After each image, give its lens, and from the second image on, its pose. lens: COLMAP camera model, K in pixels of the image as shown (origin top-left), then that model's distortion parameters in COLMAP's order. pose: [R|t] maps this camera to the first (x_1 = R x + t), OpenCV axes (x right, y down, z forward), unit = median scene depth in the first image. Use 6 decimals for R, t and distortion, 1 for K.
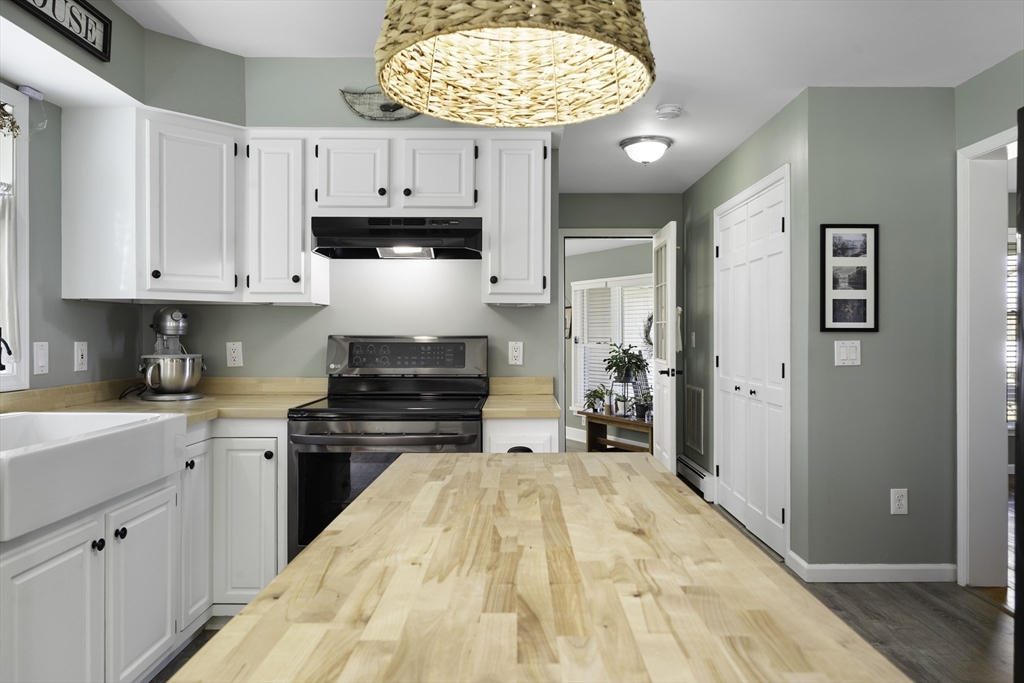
lens RADIAL K [[695.8, 0, 517.0], [0, 695.8, 333.2], [0, 0, 1]] dist [-0.002658, -0.001904]
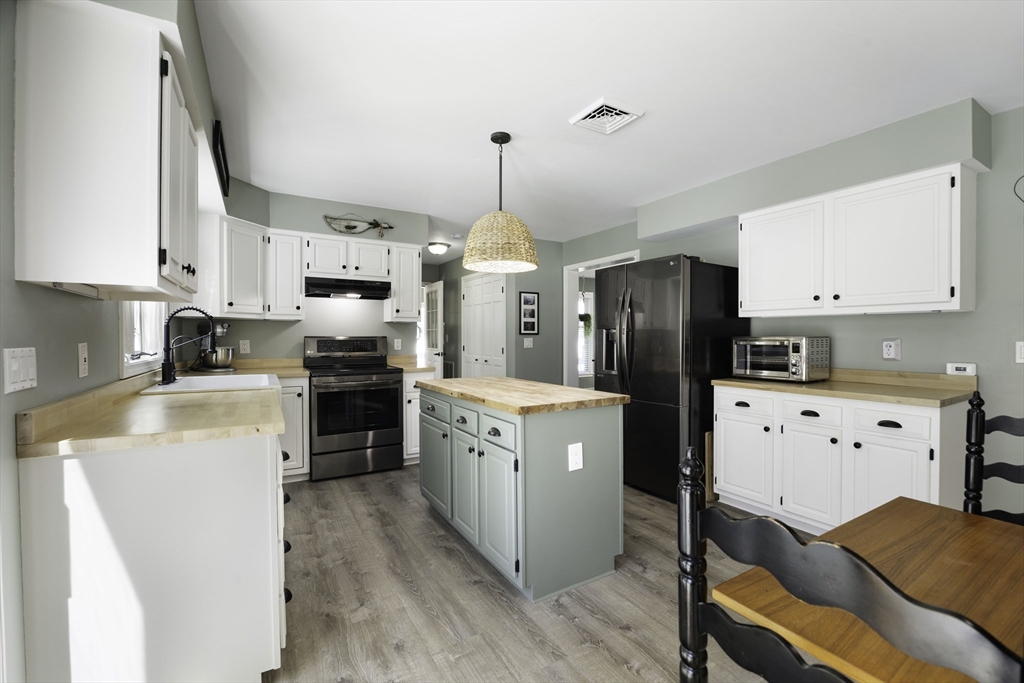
lens RADIAL K [[440.0, 0, 516.8], [0, 440.0, 338.1], [0, 0, 1]] dist [-0.008362, -0.000219]
pose [[0.857667, -0.003961, 0.514190, -0.418208], [0.000529, 0.999977, 0.006821, -0.000159], [-0.514205, -0.005578, 0.857649, -0.381009]]
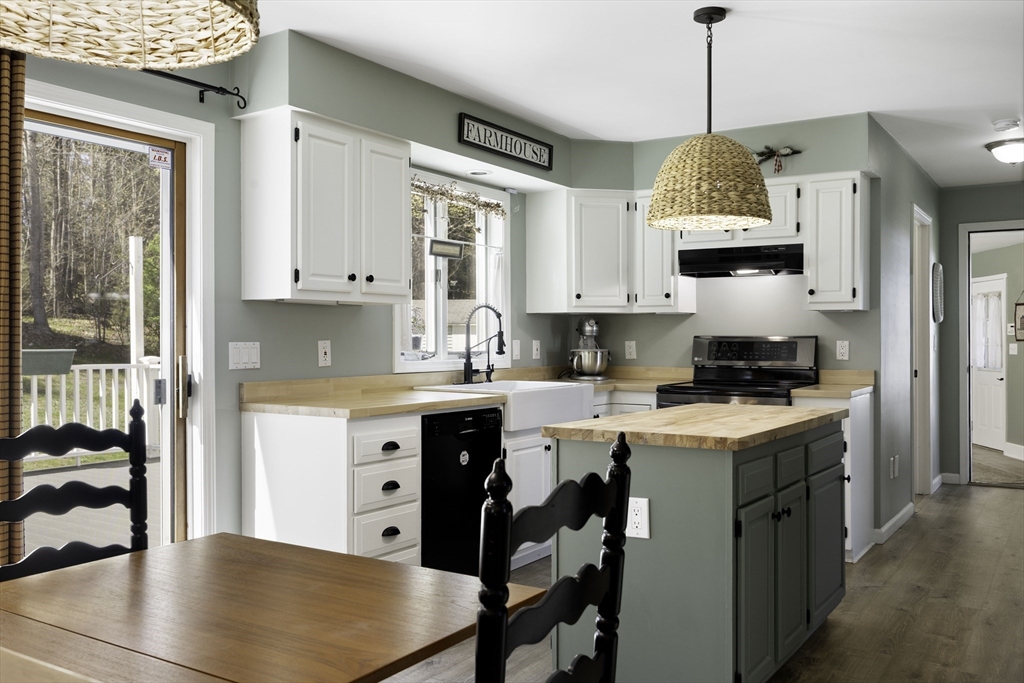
lens RADIAL K [[887.6, 0, 510.0], [0, 887.6, 345.4], [0, 0, 1]] dist [-0.013664, 0.013213]
pose [[0.838562, 0.003507, -0.544794, 0.383979], [0.002545, 0.999943, 0.010355, 0.002893], [0.544800, -0.010070, 0.838506, -0.661410]]
